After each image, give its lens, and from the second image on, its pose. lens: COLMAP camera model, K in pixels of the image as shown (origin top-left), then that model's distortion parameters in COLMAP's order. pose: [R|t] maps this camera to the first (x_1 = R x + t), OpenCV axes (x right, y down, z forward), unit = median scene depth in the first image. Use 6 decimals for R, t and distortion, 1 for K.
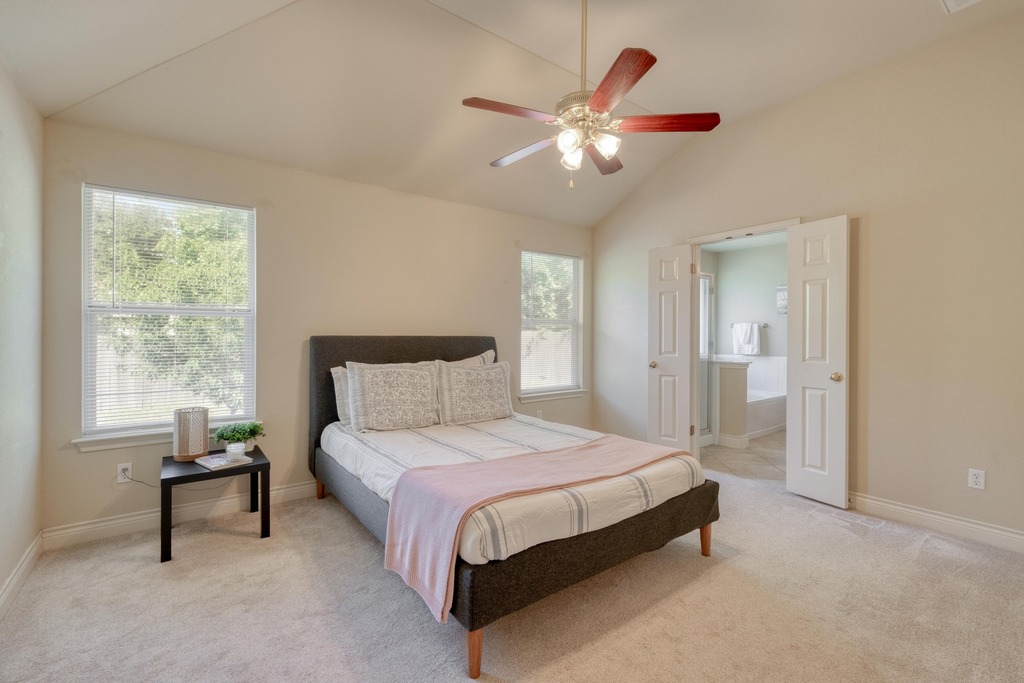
lens RADIAL K [[445.3, 0, 514.7], [0, 445.3, 338.3], [0, 0, 1]] dist [0.006654, -0.002241]
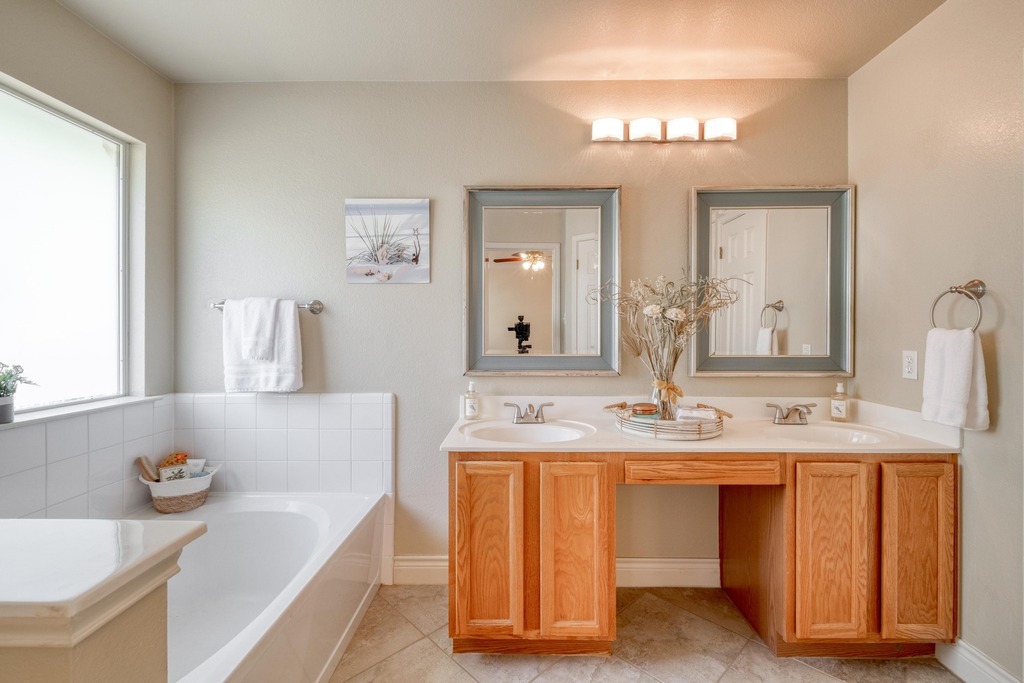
lens RADIAL K [[445.3, 0, 514.8], [0, 445.3, 334.1], [0, 0, 1]] dist [0.006654, -0.002241]
pose [[0.618068, -0.005210, 0.786108, 0.378885], [0.002262, 0.999986, 0.004849, -0.008322], [-0.786122, -0.001218, 0.618071, 0.653855]]
